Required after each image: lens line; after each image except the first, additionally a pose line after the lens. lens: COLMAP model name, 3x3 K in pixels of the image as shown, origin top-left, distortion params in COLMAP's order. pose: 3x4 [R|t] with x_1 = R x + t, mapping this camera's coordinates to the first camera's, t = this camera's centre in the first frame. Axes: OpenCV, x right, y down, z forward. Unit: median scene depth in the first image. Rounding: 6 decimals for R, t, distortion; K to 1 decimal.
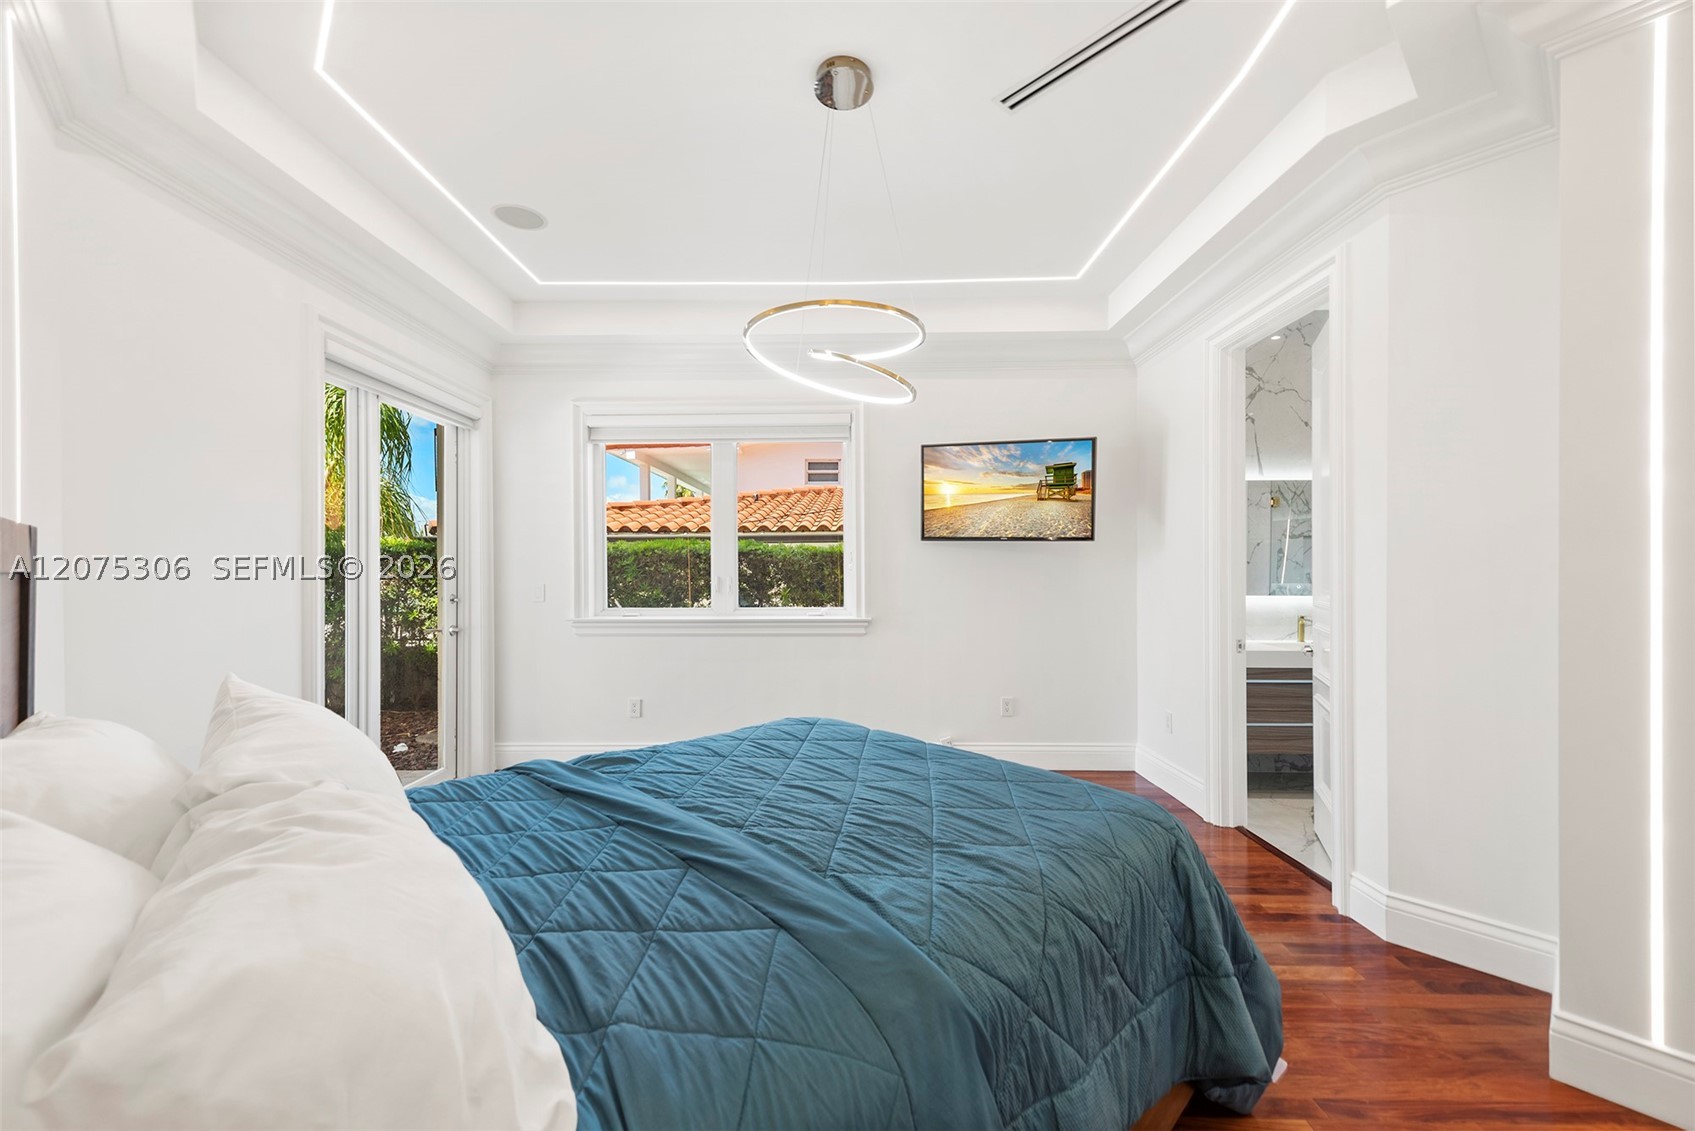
lens RADIAL K [[669.5, 0, 845.3], [0, 669.5, 567.9], [0, 0, 1]] dist [0.008059, -0.002031]
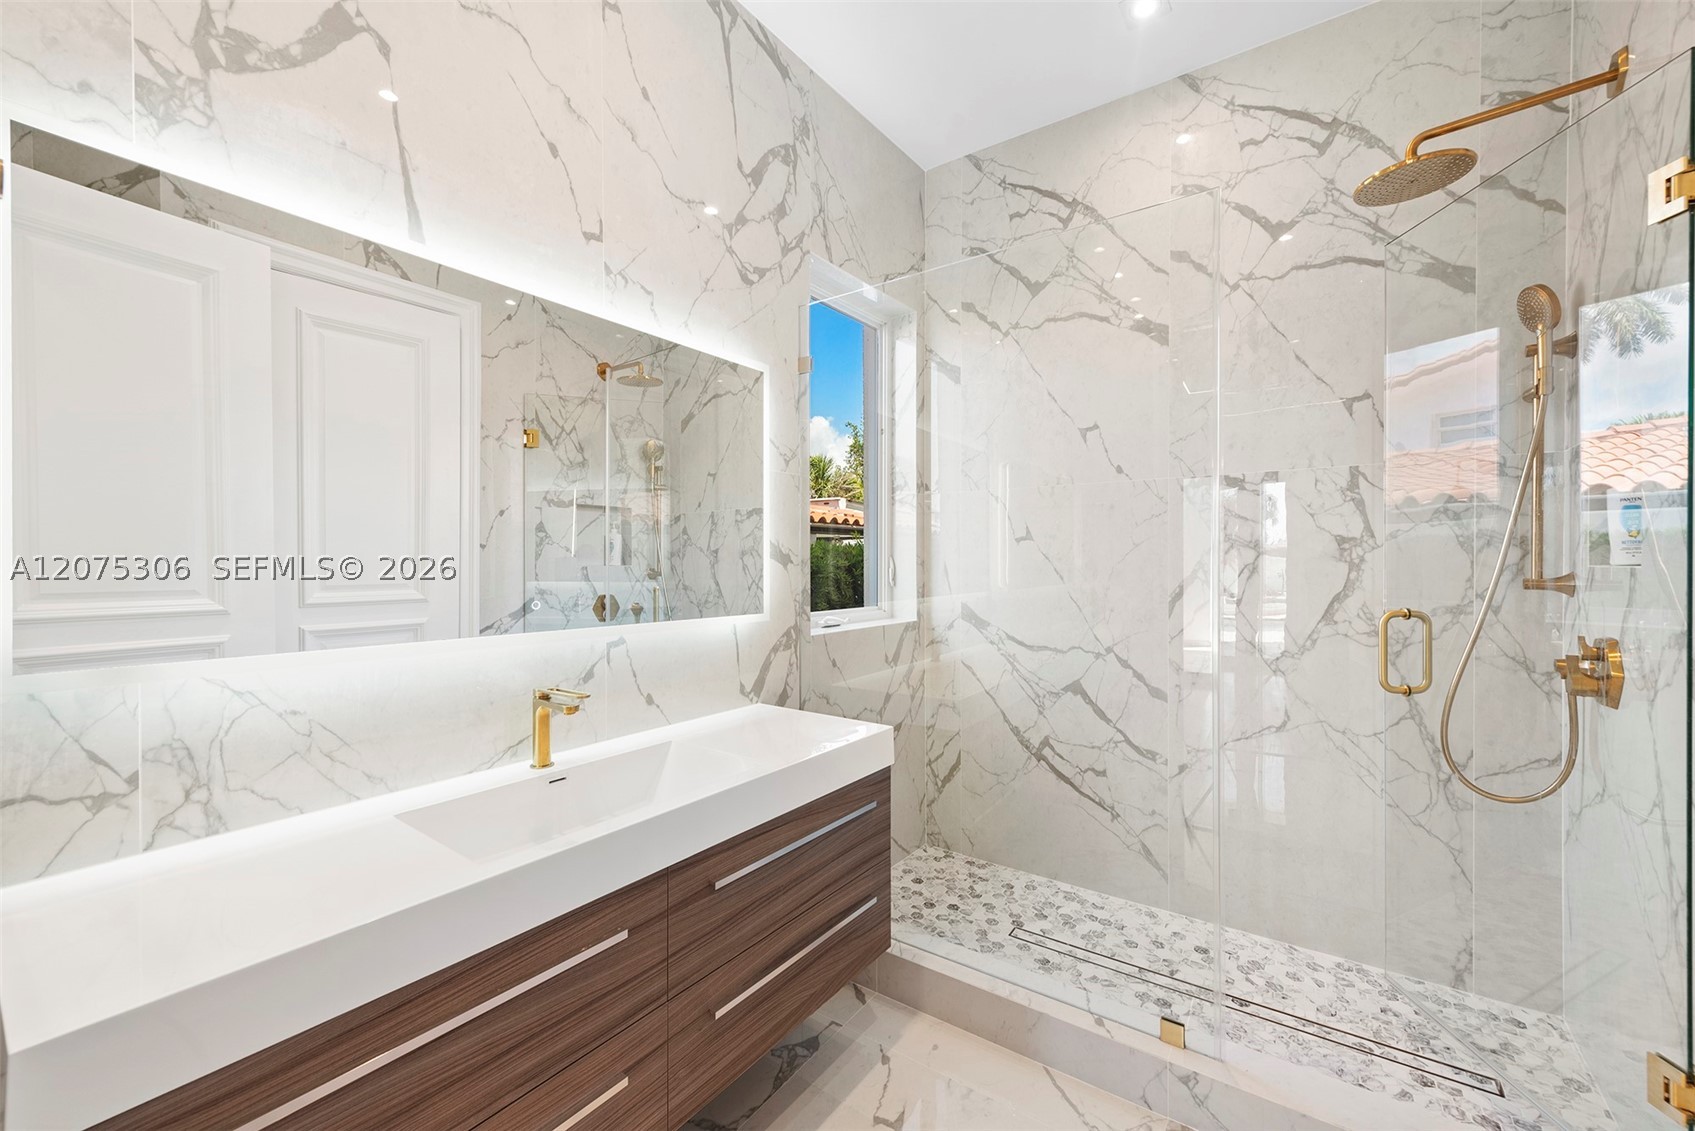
lens RADIAL K [[669.5, 0, 846.6], [0, 669.5, 565.0], [0, 0, 1]] dist [0.008059, -0.002031]
pose [[0.572667, 0.000220, 0.819788, 0.333846], [-0.004611, 0.999985, 0.002953, 0.004423], [-0.819775, -0.005471, 0.572660, 0.464199]]
